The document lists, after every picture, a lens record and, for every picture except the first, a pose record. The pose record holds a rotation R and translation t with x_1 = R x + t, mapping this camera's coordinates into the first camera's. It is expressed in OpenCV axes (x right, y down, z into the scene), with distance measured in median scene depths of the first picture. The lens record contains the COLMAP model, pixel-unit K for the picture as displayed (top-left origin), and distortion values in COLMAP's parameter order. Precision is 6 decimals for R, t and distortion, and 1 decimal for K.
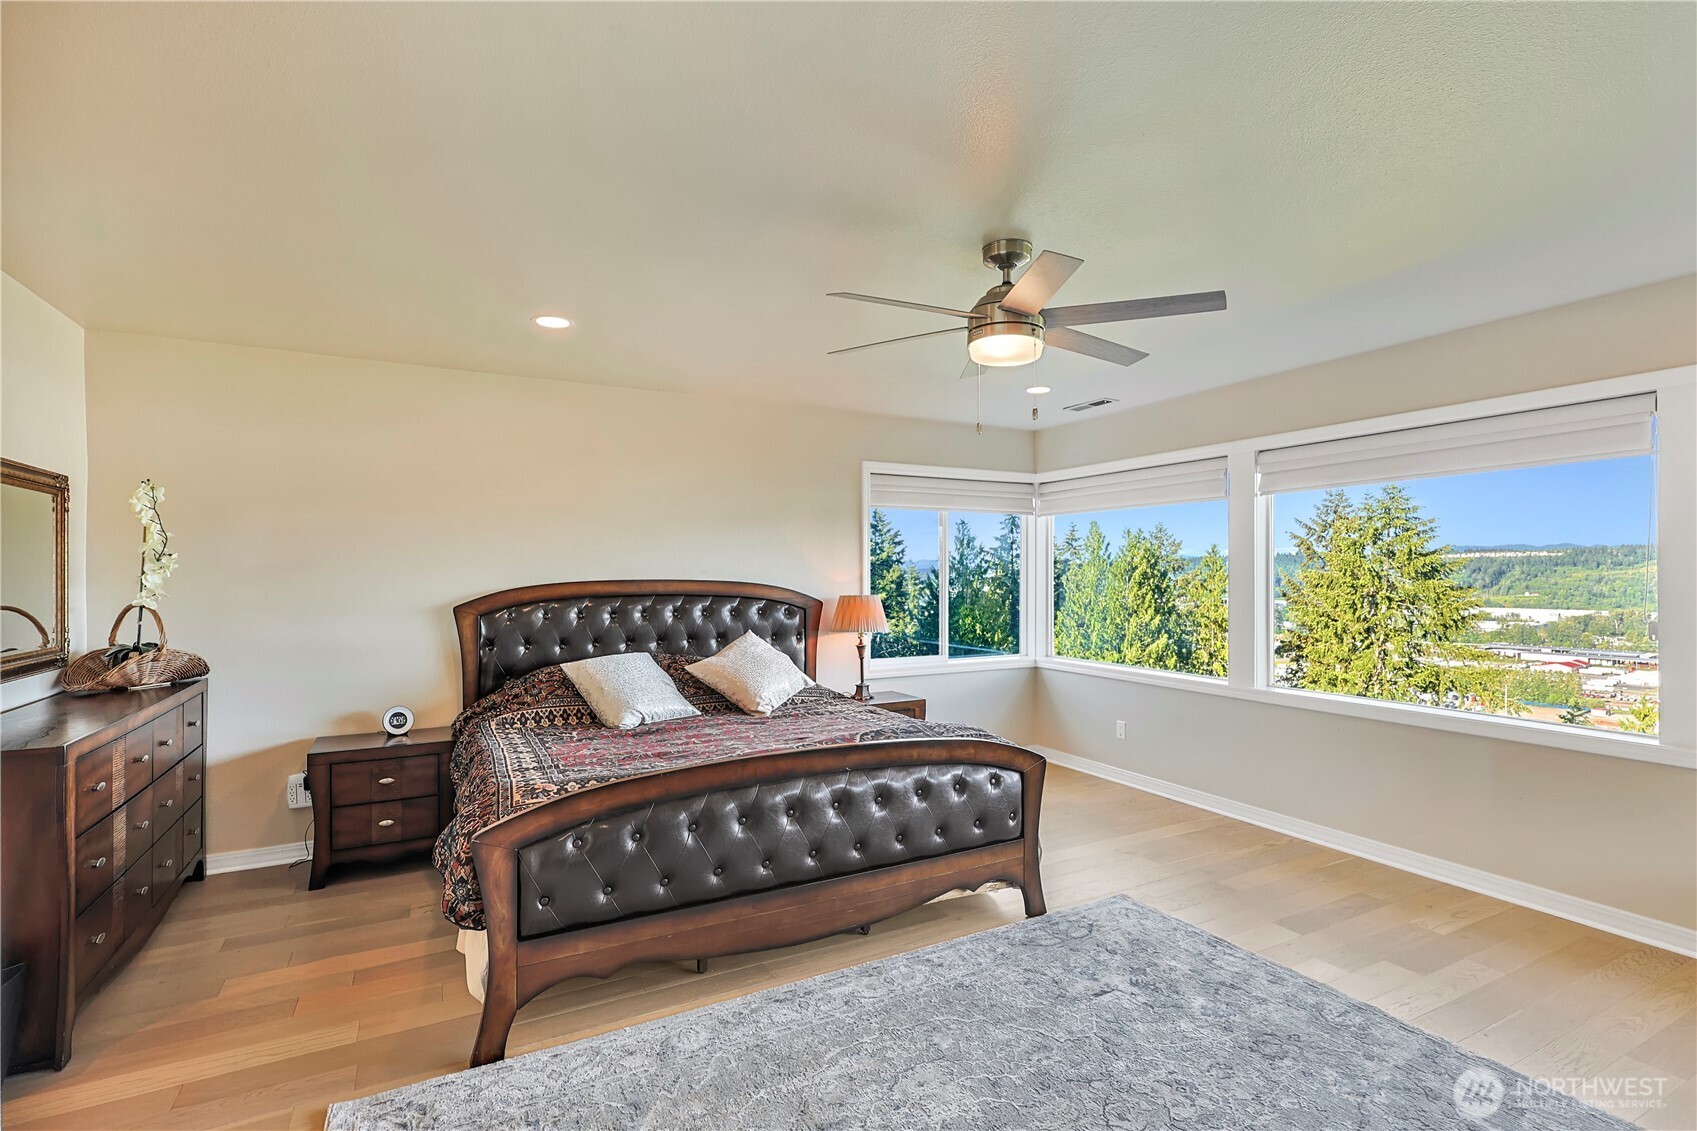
lens RADIAL K [[788.7, 0, 850.8], [0, 788.7, 570.5], [0, 0, 1]] dist [0.002799, 0.000460]
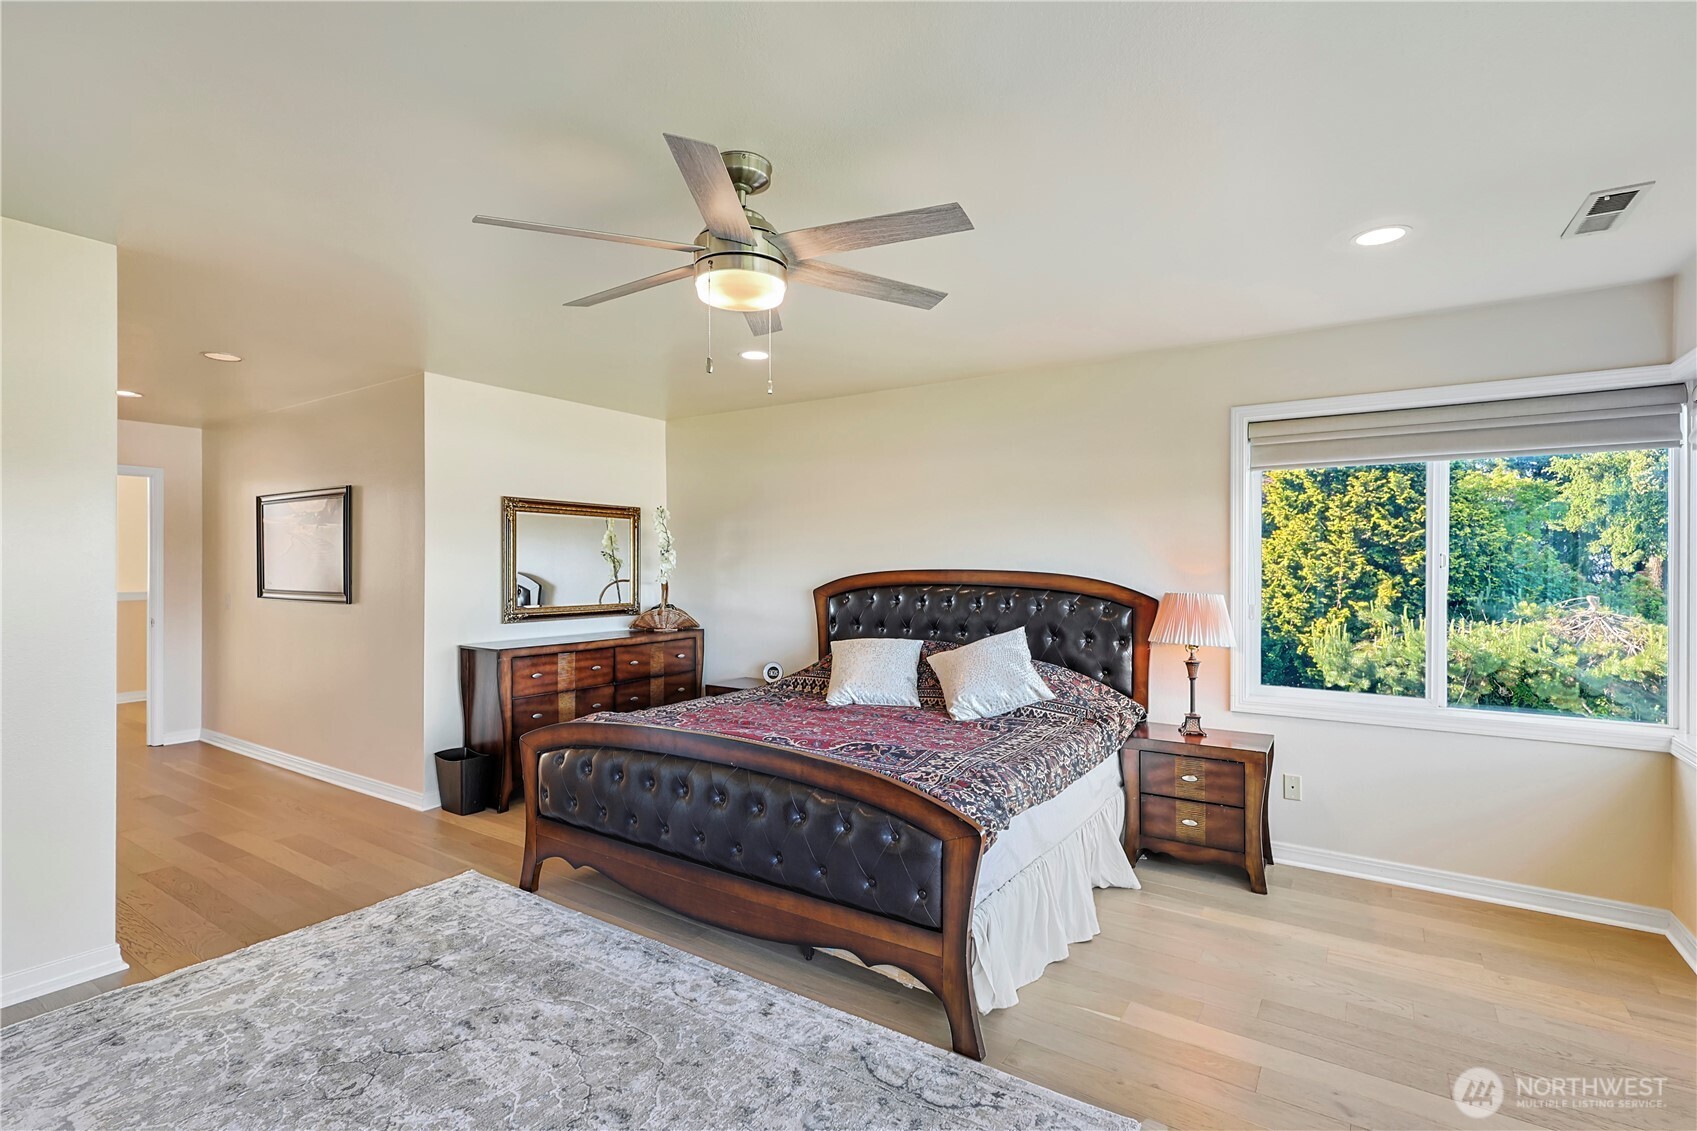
lens RADIAL K [[788.7, 0, 850.3], [0, 788.7, 563.1], [0, 0, 1]] dist [0.002799, 0.000460]
pose [[0.472731, 0.000418, -0.881207, 0.663843], [0.000302, 1.000000, 0.000637, 0.003829], [0.881207, -0.000567, 0.472730, 0.485371]]
